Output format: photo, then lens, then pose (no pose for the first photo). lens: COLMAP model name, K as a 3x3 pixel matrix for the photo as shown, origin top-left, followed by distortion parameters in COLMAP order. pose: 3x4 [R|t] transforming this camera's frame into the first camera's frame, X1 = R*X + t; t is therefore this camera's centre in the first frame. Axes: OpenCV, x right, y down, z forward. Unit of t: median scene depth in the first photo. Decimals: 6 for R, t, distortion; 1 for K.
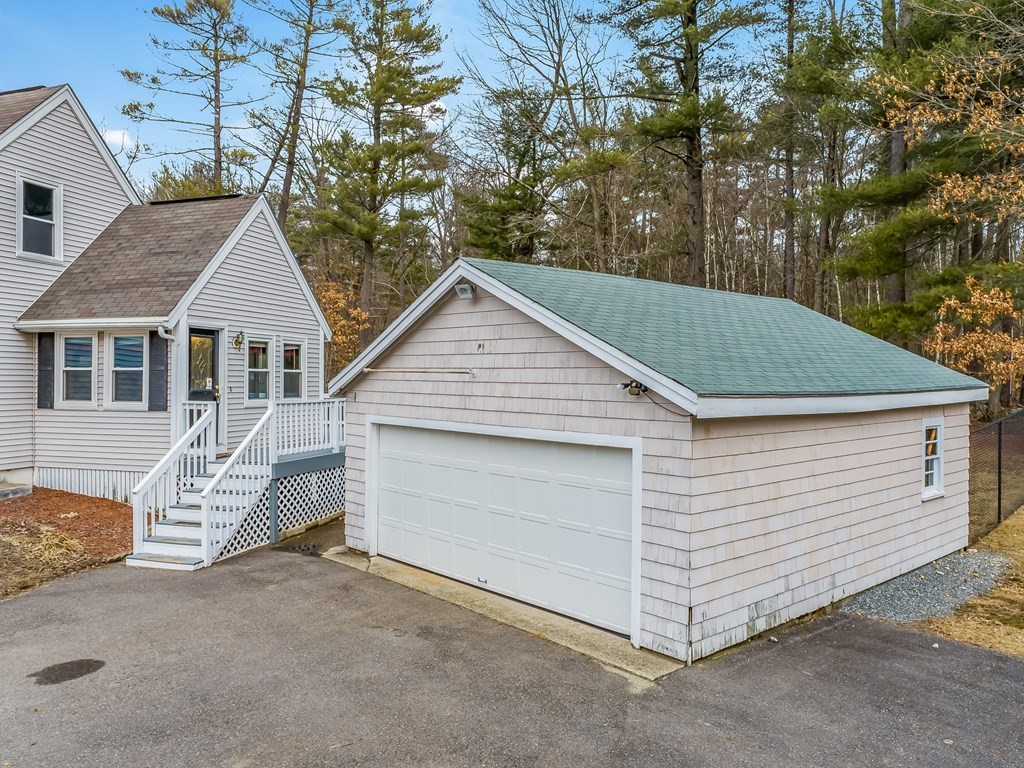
lens RADIAL K [[777.7, 0, 512.0], [0, 777.7, 384.0], [0, 0, 1]] dist [-0.020911, 0.008394]
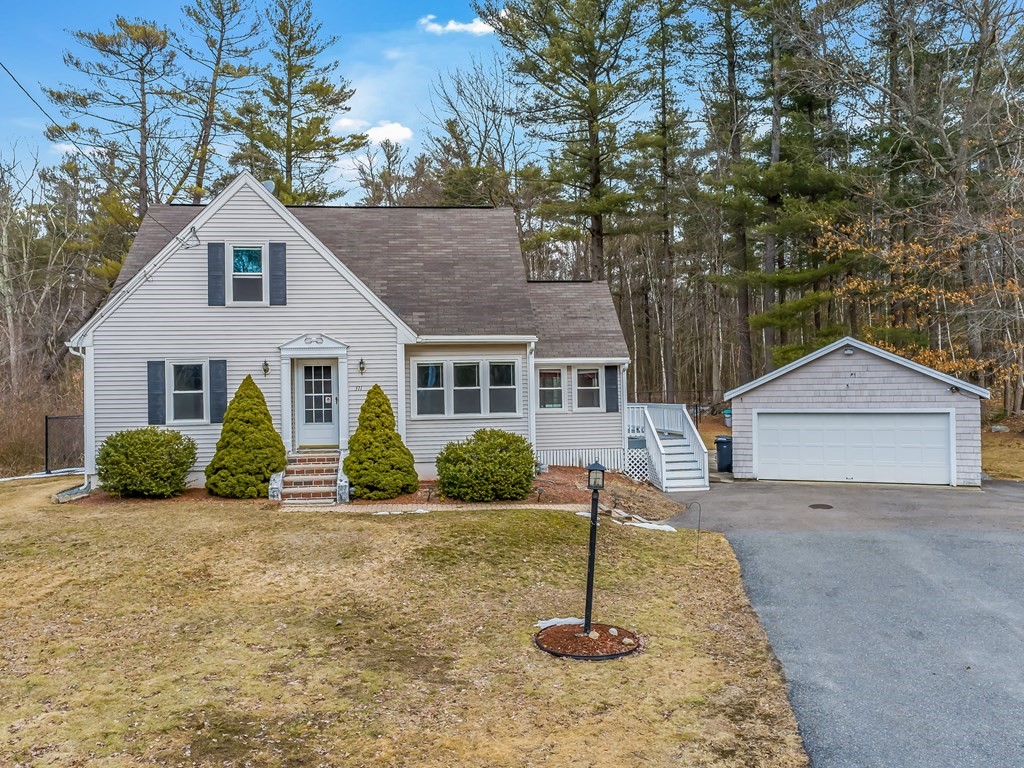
lens RADIAL K [[777.7, 0, 512.0], [0, 777.7, 384.0], [0, 0, 1]] dist [-0.020911, 0.008394]
pose [[0.908002, -0.014079, 0.418730, -1.631778], [0.023707, 0.999560, -0.017800, -0.002615], [-0.418295, 0.026089, 0.907936, -0.560556]]
